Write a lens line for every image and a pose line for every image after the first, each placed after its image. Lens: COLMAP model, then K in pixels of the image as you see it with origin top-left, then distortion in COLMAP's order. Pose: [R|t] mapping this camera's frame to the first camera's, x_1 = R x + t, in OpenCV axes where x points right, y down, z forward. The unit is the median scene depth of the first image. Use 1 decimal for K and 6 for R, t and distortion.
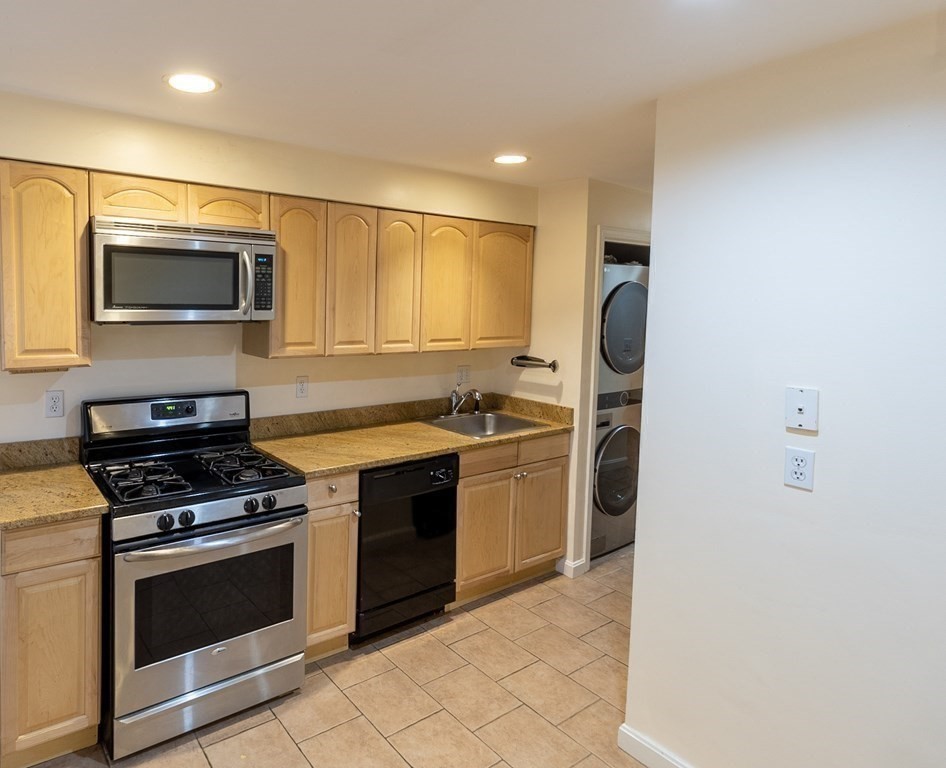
lens RADIAL K [[613.1, 0, 472.7], [0, 613.1, 350.6], [0, 0, 1]] dist [-0.001459, 0.000866]
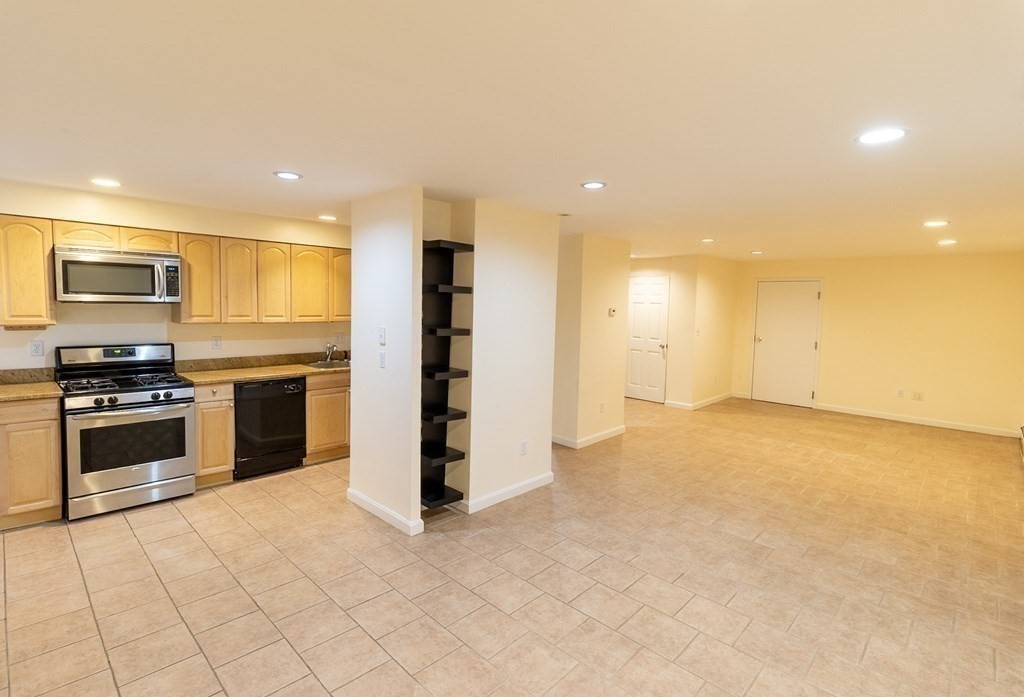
lens RADIAL K [[488.1, 0, 579.9], [0, 488.1, 345.7], [0, 0, 1]] dist [0.001201, 0.001243]
pose [[0.981403, -0.009195, 0.191739, 0.581442], [0.006675, 0.999883, 0.013783, 0.070145], [-0.191843, -0.012247, 0.981349, -0.682499]]
